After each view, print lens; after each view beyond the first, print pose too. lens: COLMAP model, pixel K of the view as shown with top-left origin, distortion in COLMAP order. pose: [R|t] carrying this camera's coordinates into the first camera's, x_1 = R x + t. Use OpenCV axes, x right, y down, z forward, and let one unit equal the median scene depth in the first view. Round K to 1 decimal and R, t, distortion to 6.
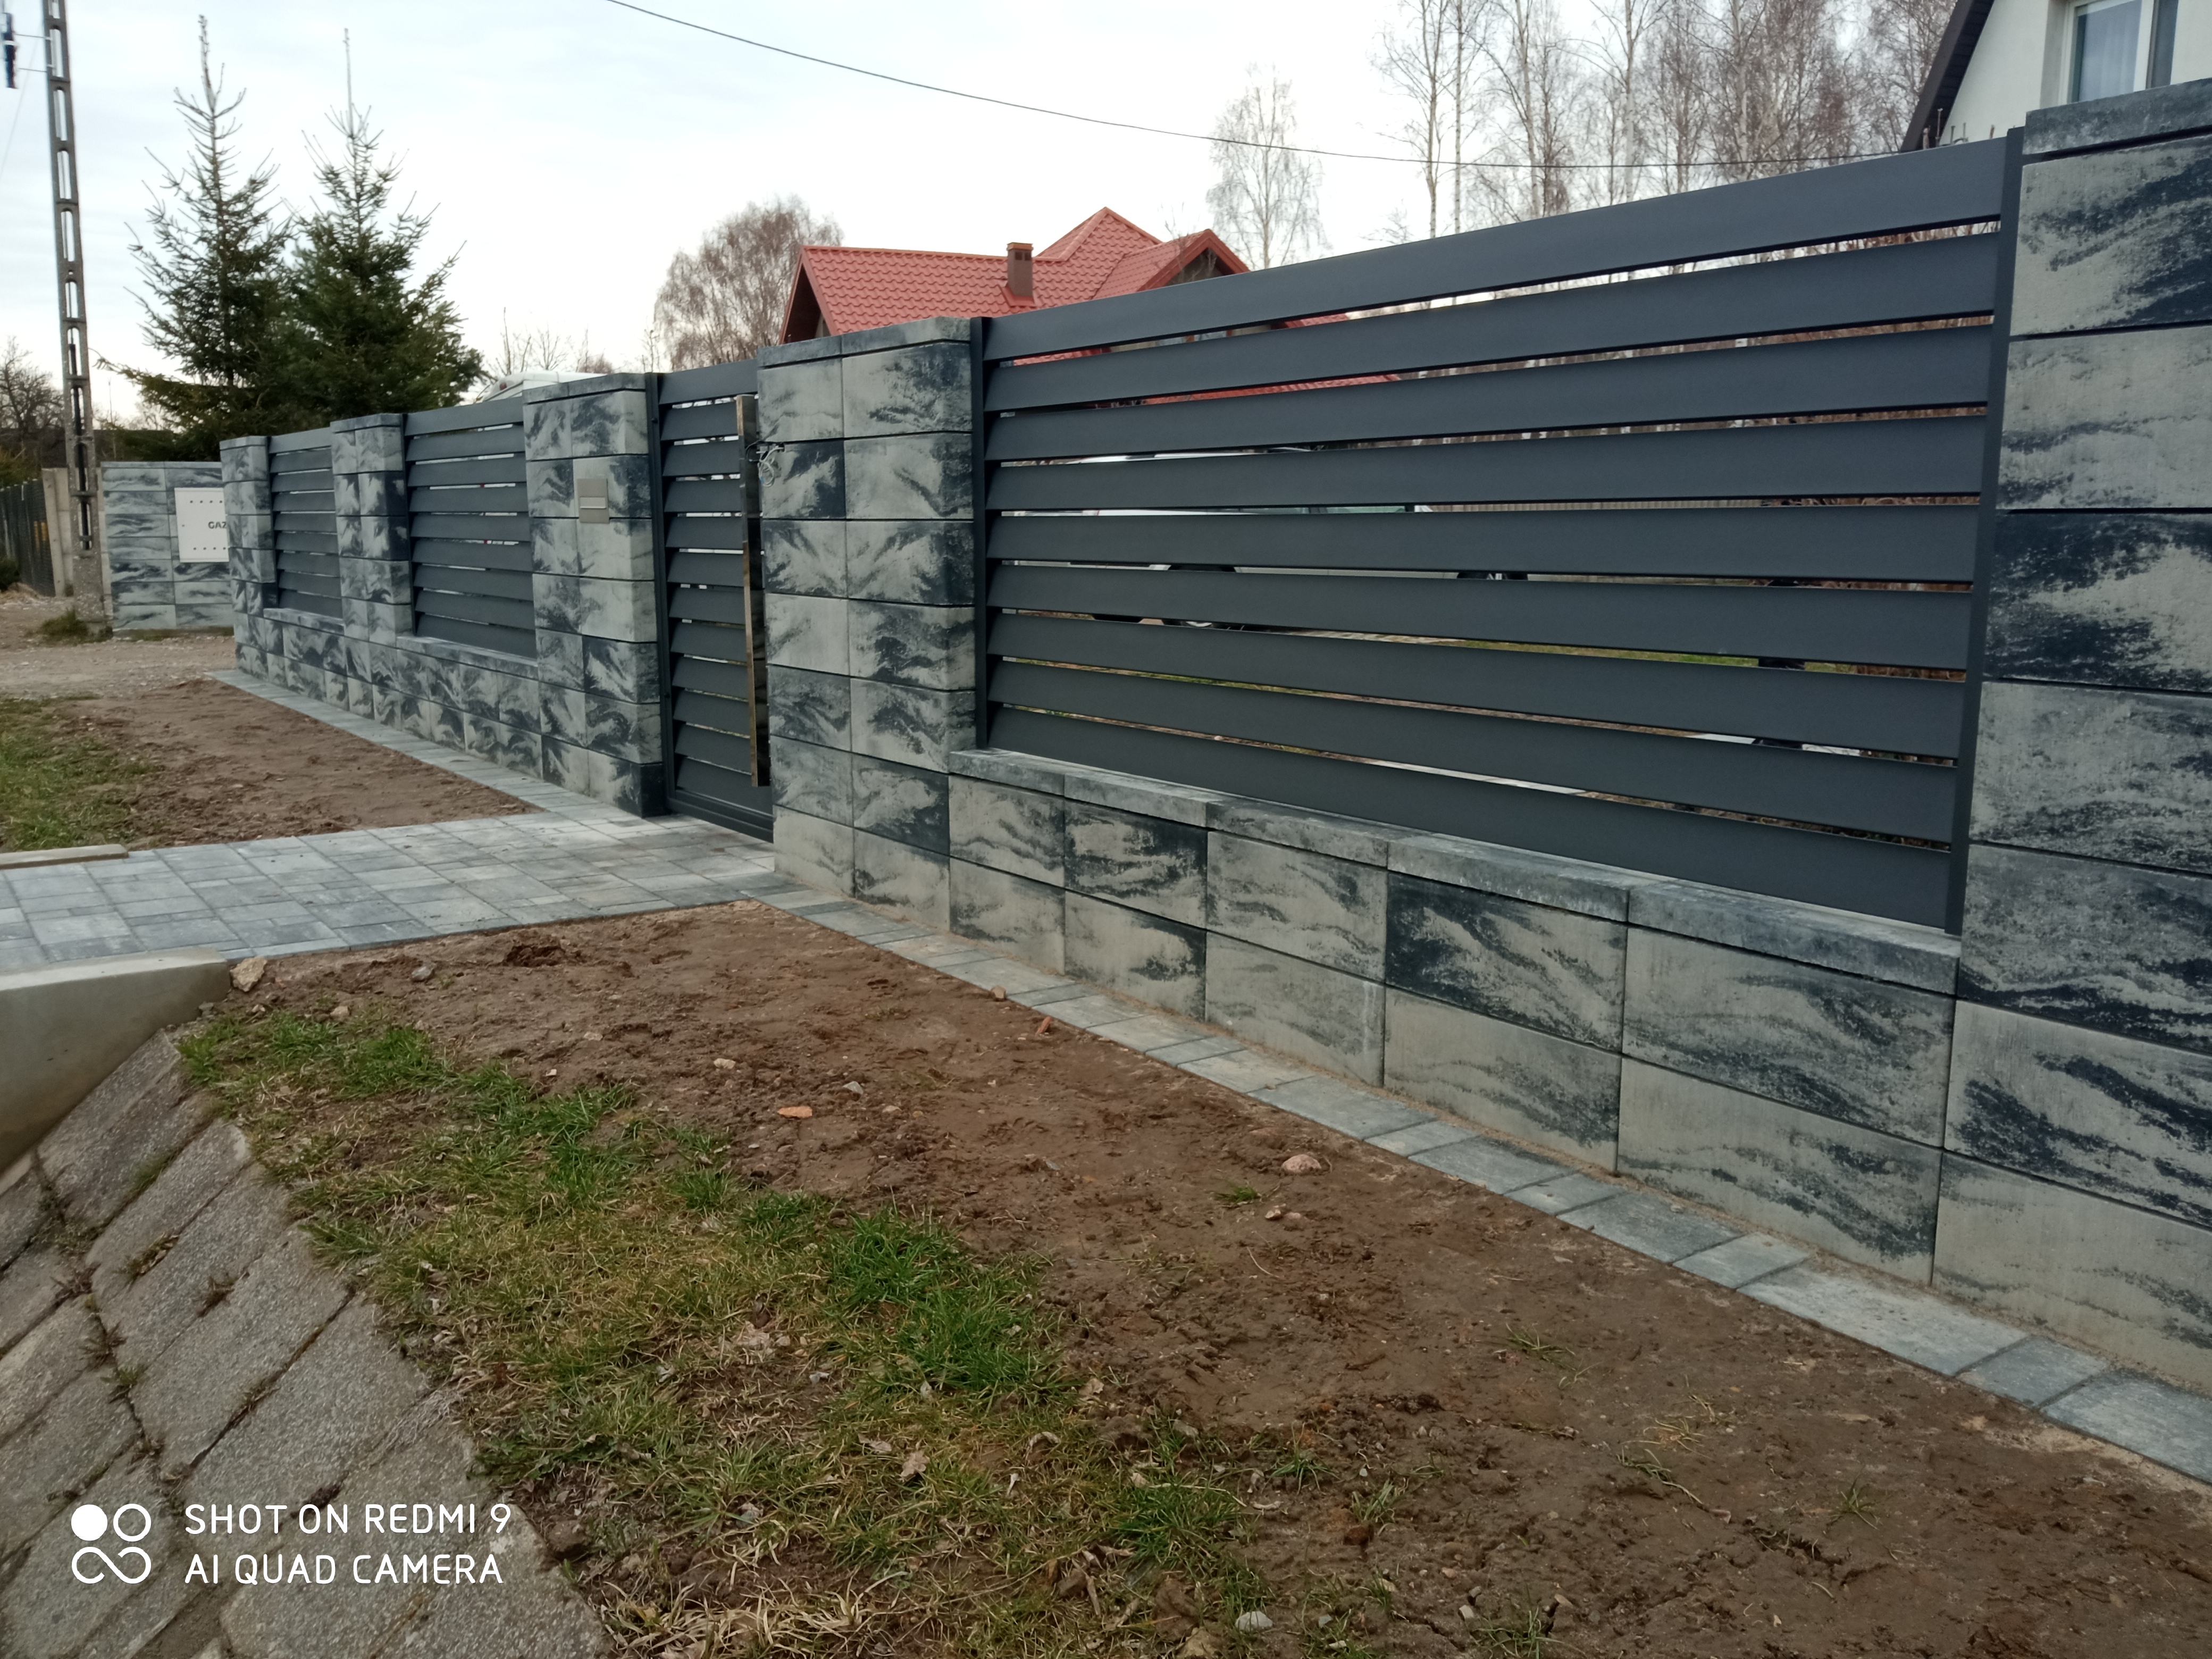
lens RADIAL K [[1845.4, 0, 1096.6], [0, 1845.4, 809.9], [0, 0, 1]] dist [0.129585, -0.298777]
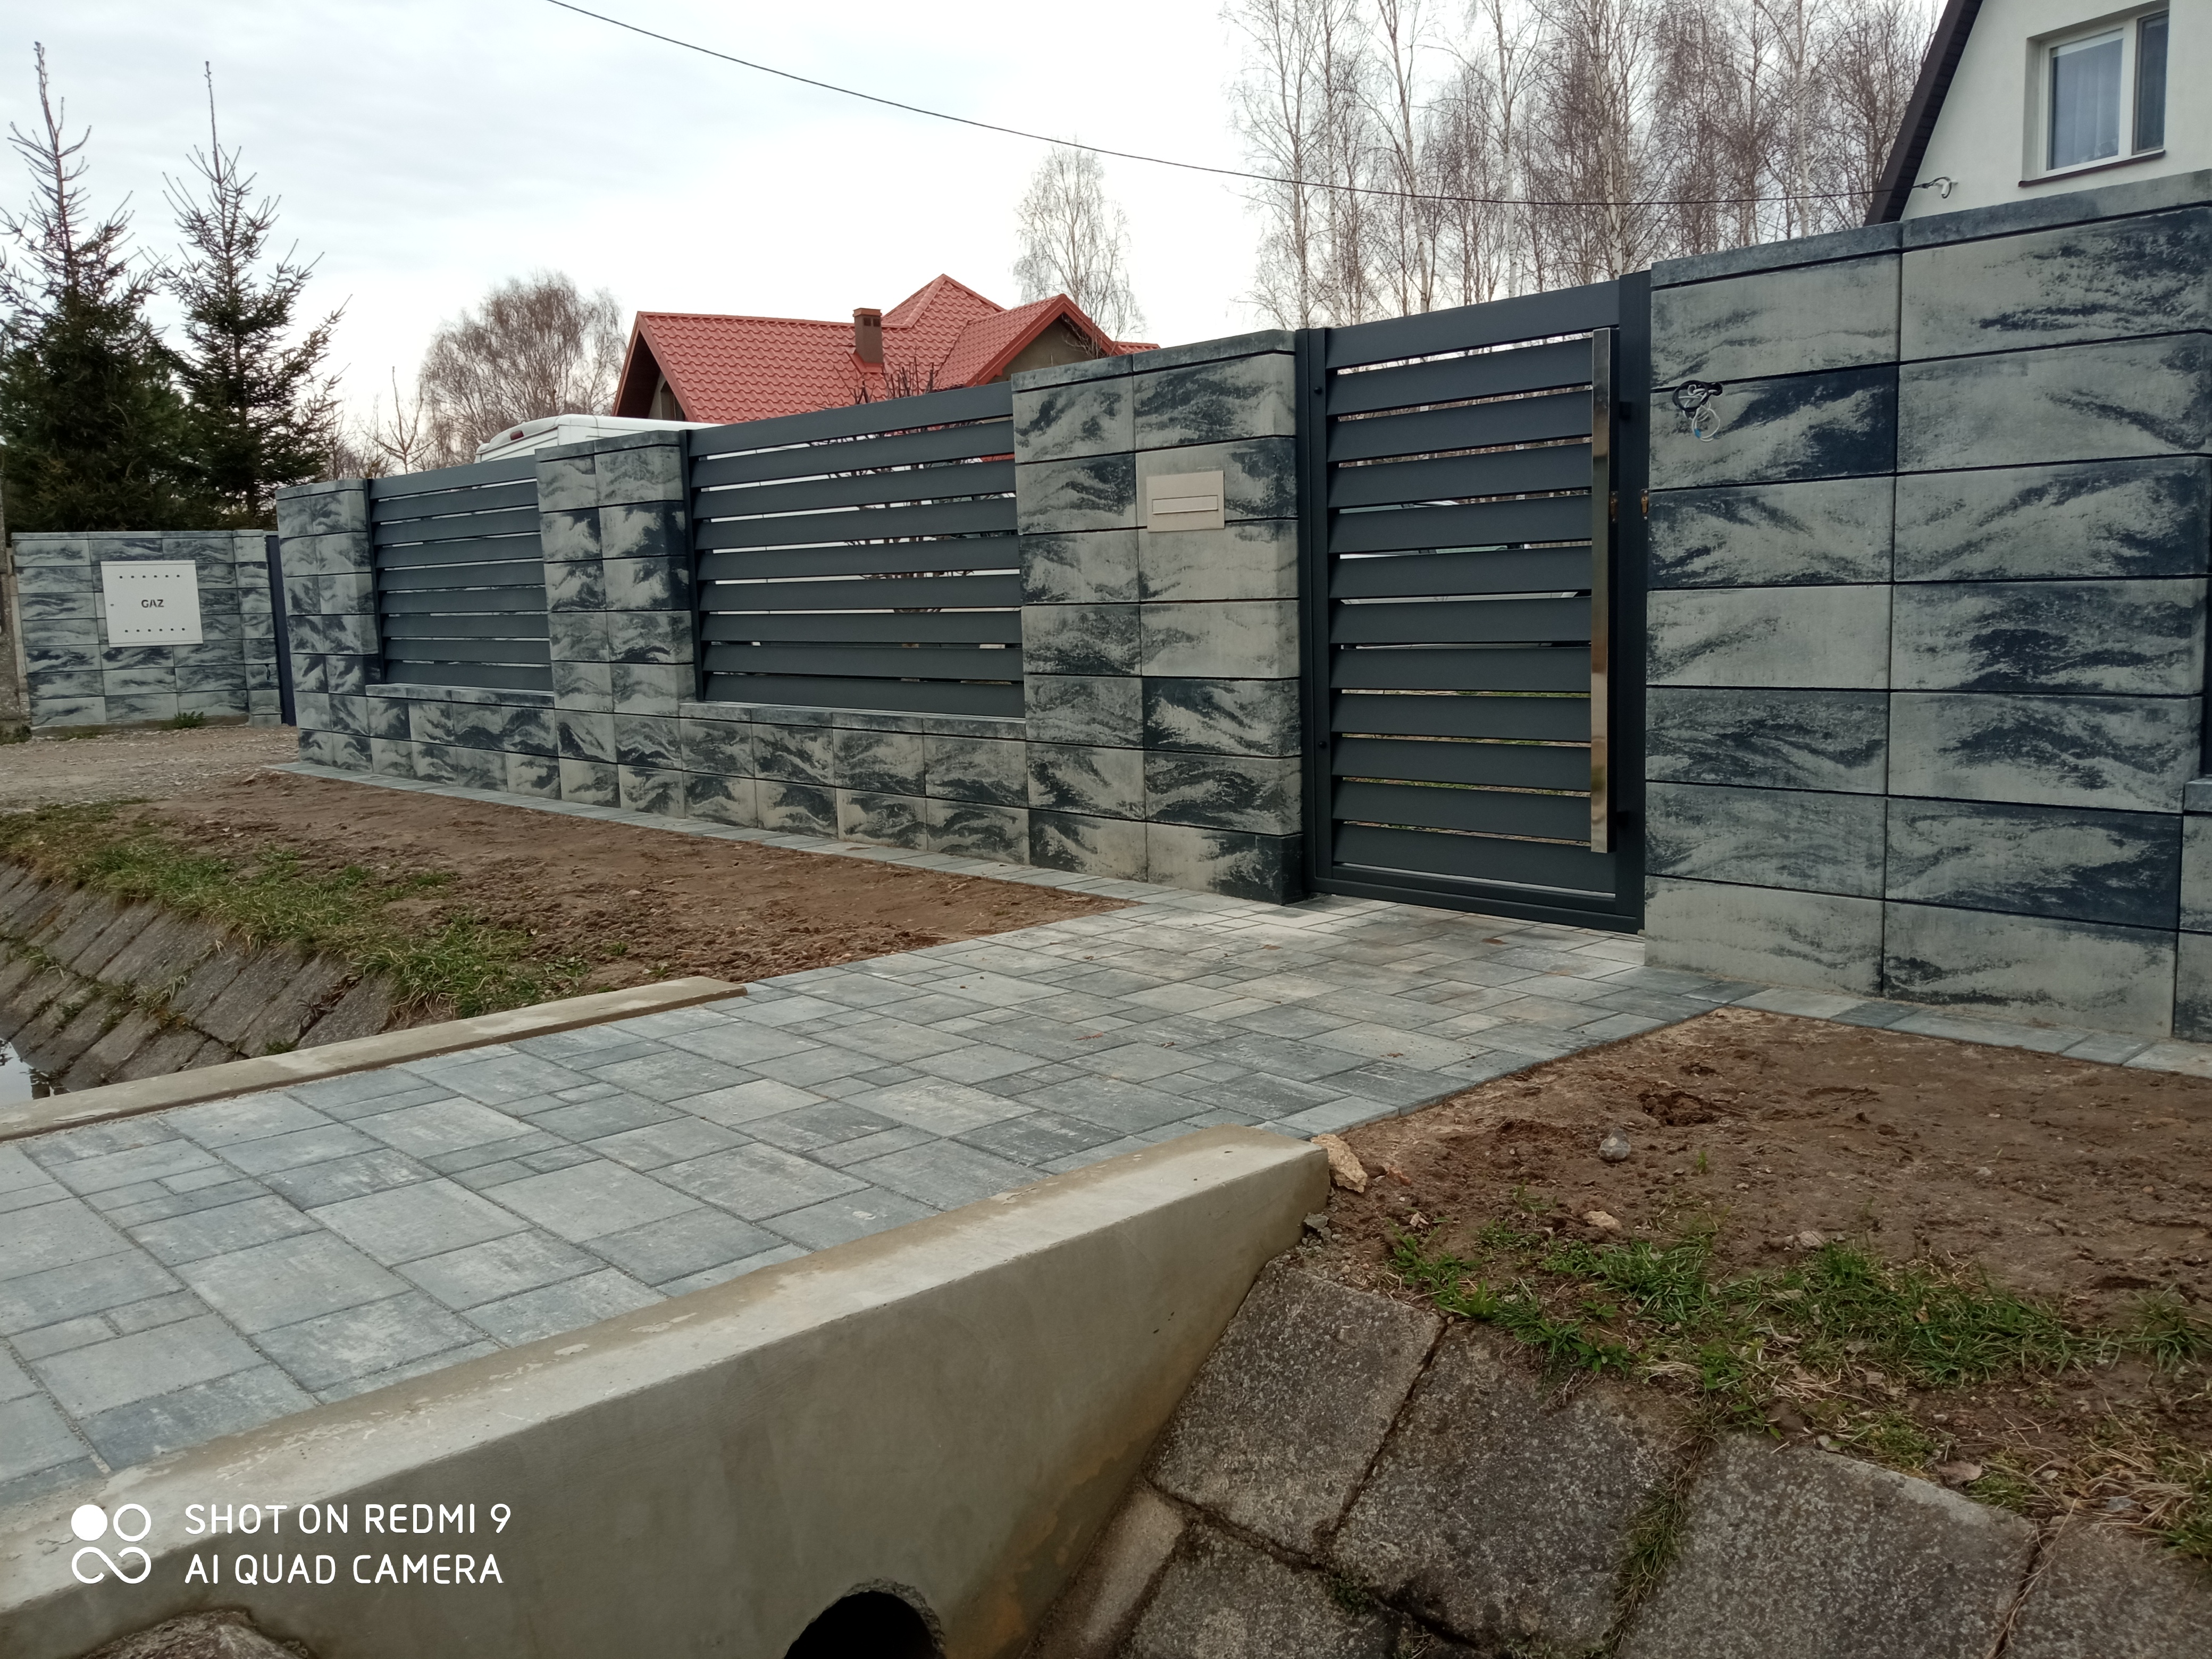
lens RADIAL K [[1819.4, 0, 1112.7], [0, 1819.4, 820.1], [0, 0, 1]] dist [0.117935, -0.209819]
pose [[0.989217, -0.046454, 0.138897, -0.402216], [0.050902, 0.998293, -0.028640, -0.012266], [-0.137329, 0.035401, 0.989893, 0.245007]]
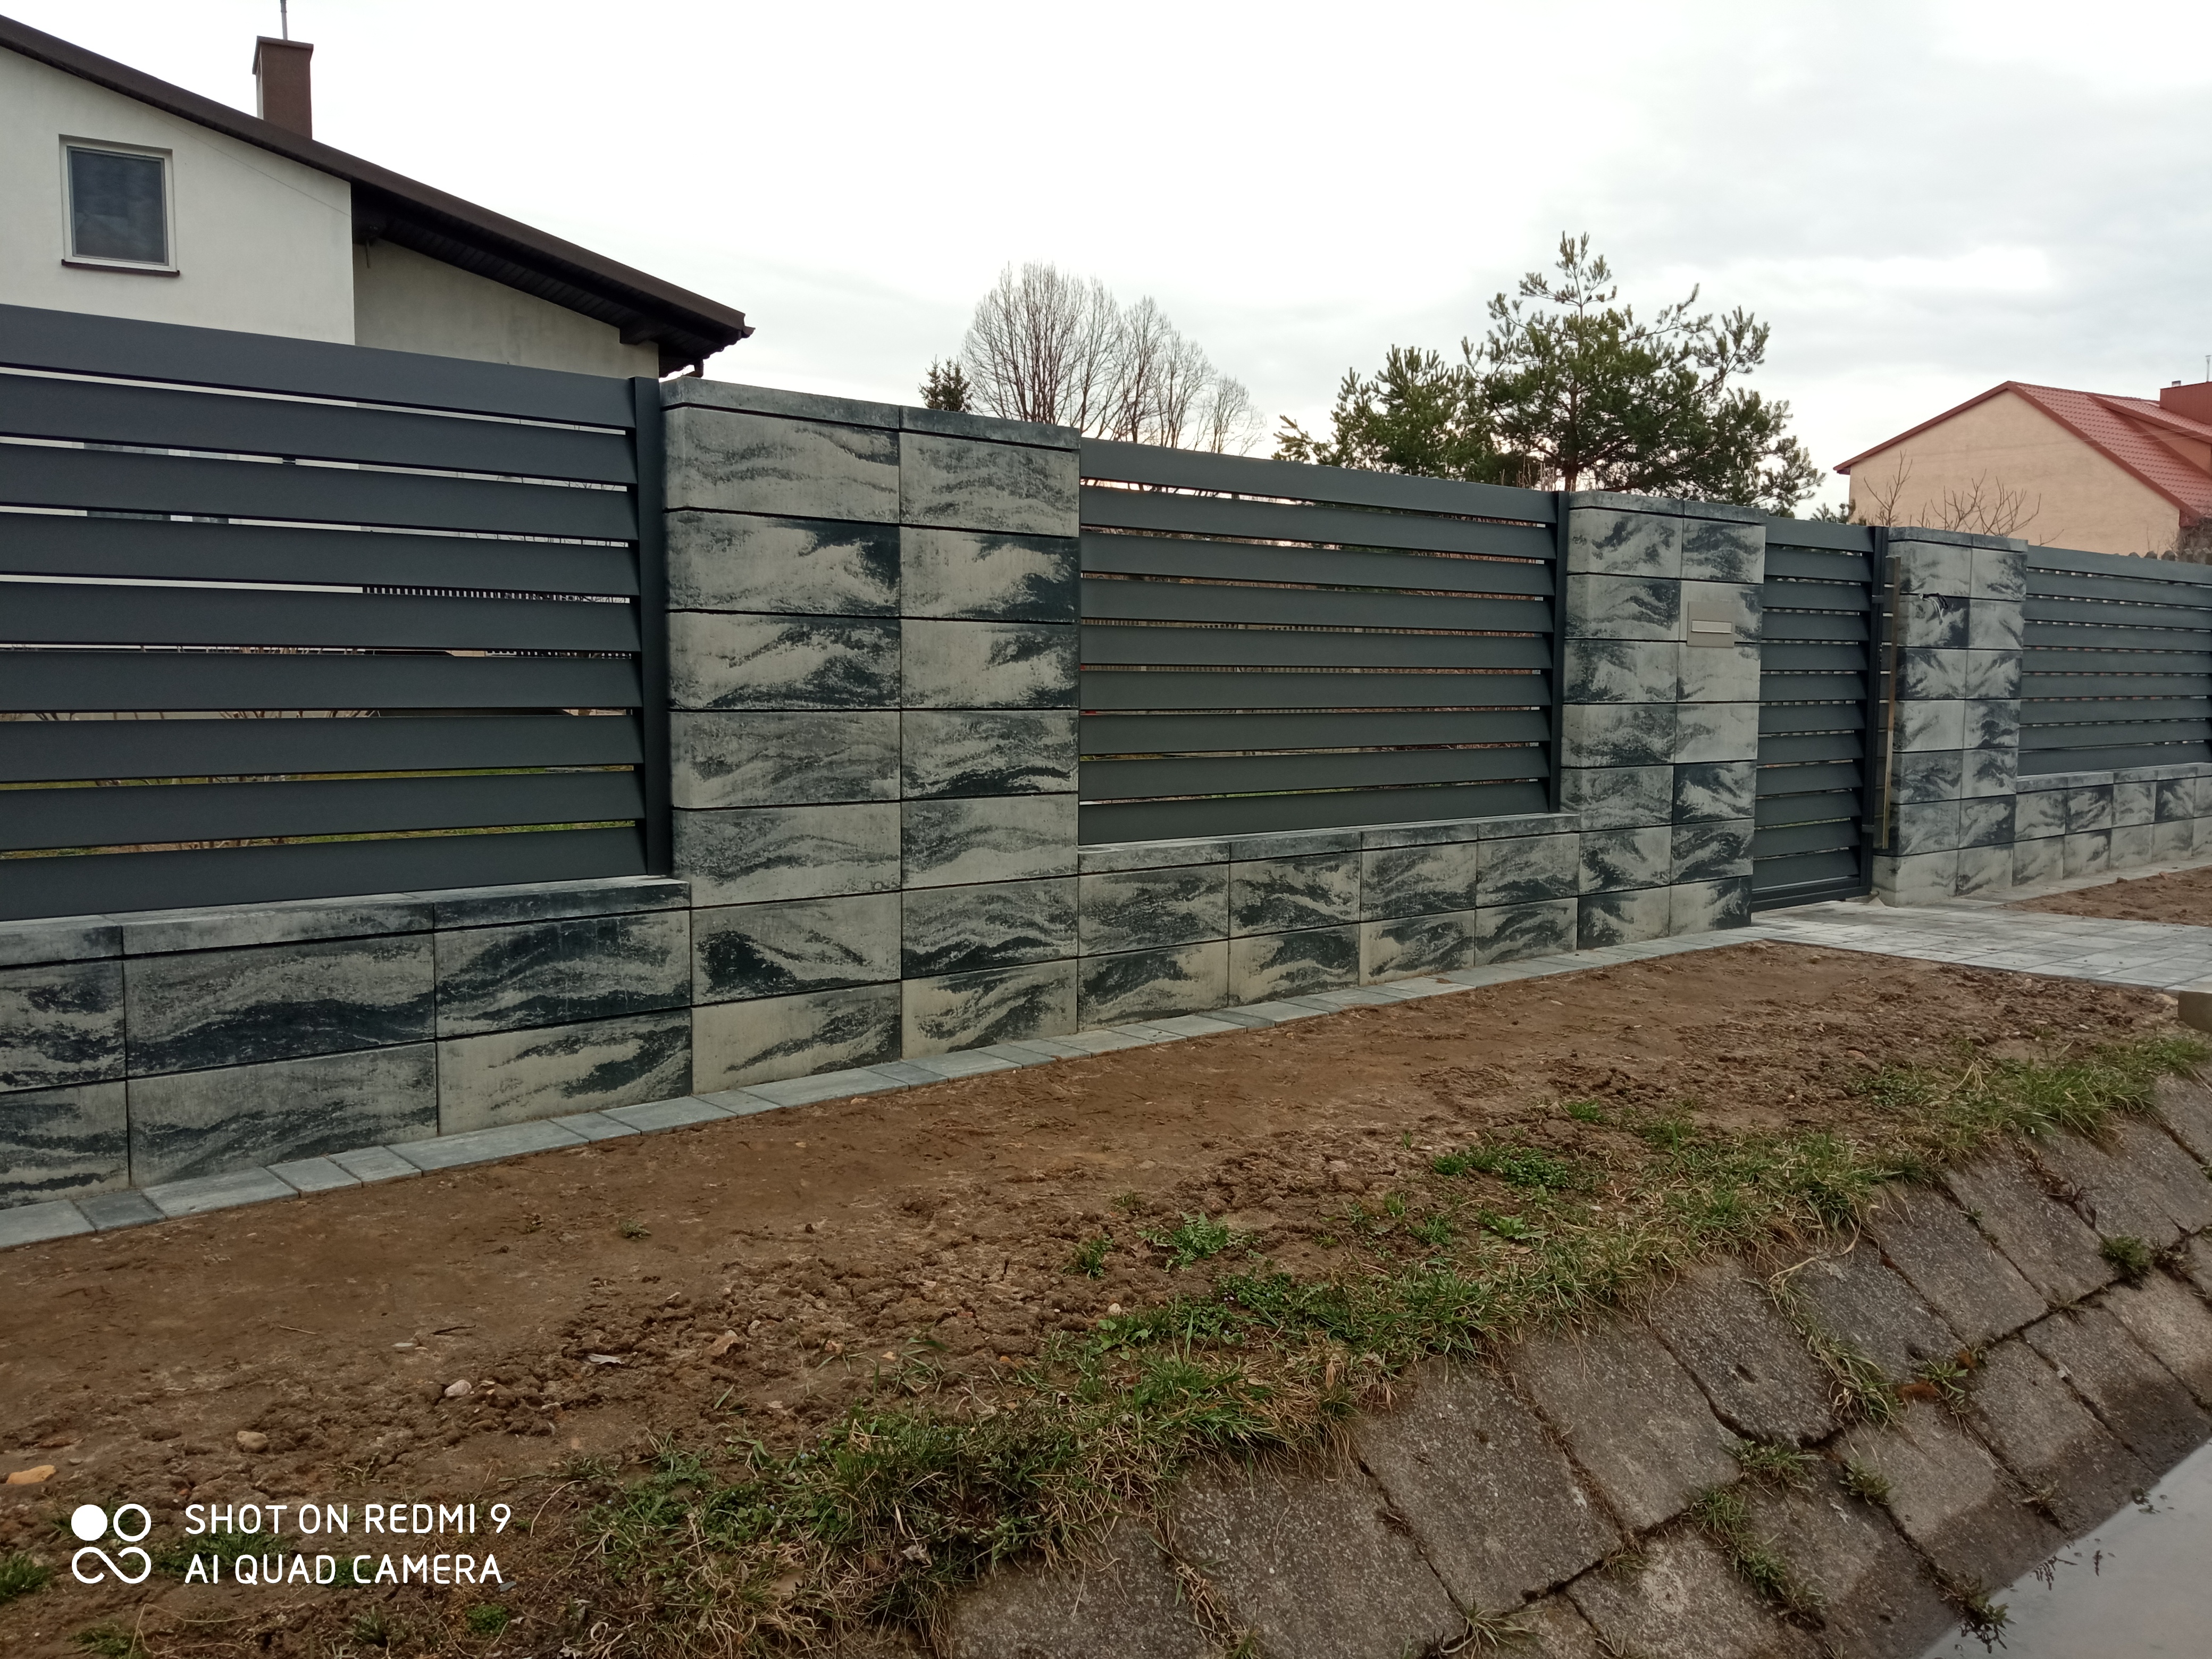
lens RADIAL K [[1819.4, 0, 1112.7], [0, 1819.4, 820.1], [0, 0, 1]] dist [0.117935, -0.209819]
pose [[-0.119270, -0.077297, 0.989848, -1.178115], [0.149900, 0.984135, 0.094913, -0.199201], [-0.981481, 0.159699, -0.105791, 1.396576]]
